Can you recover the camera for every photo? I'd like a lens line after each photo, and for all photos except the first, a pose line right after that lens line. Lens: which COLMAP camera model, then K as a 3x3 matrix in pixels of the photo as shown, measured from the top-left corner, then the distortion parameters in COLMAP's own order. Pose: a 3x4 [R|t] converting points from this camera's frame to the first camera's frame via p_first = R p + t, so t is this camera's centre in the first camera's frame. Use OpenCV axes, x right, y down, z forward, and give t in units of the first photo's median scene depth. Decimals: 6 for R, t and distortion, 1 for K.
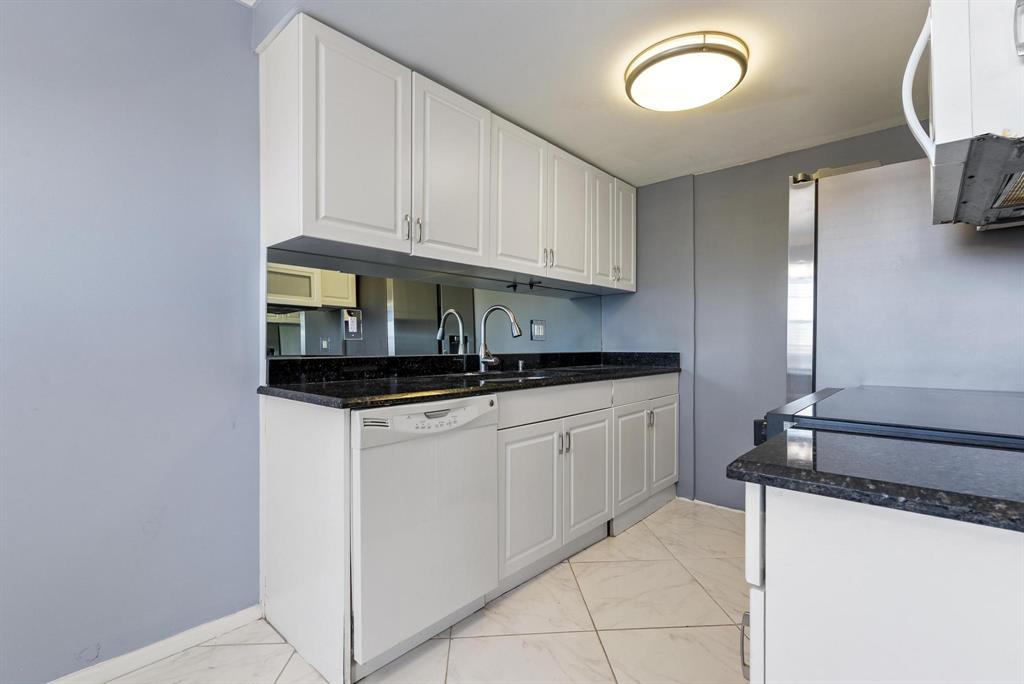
lens RADIAL K [[466.0, 0, 511.8], [0, 466.0, 345.6], [0, 0, 1]] dist [-0.001864, -0.000055]
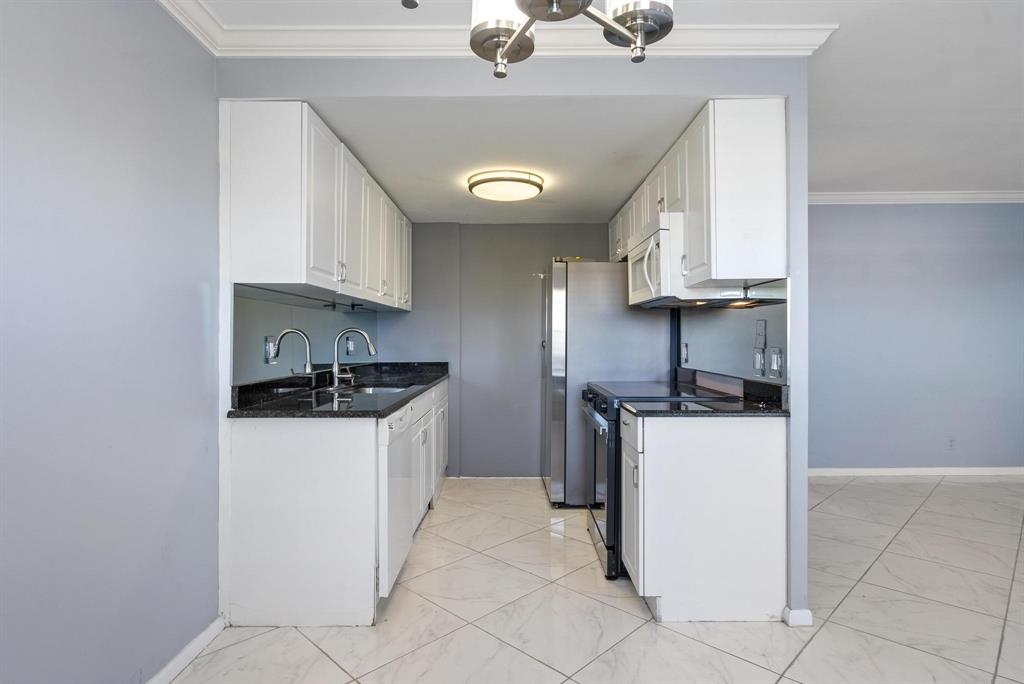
lens RADIAL K [[550.0, 0, 513.5], [0, 550.0, 337.9], [0, 0, 1]] dist [0.003342, 0.000911]
pose [[0.741724, 0.001832, 0.670703, -0.650189], [0.002956, 0.999978, -0.006001, -0.052189], [-0.670699, 0.006434, 0.741701, -0.283148]]
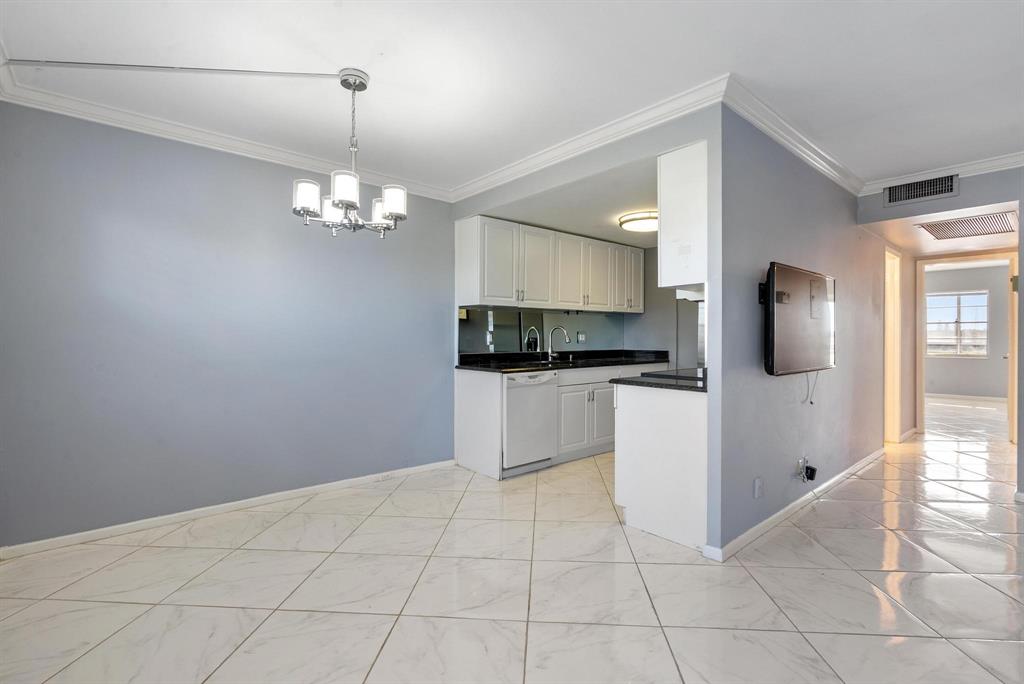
lens RADIAL K [[475.8, 0, 515.3], [0, 475.8, 338.8], [0, 0, 1]] dist [0.003448, 0.000235]
pose [[0.992475, 0.003702, -0.122394, 0.034602], [-0.003439, 0.999991, 0.002365, -0.038446], [0.122401, -0.001927, 0.992479, -0.960551]]
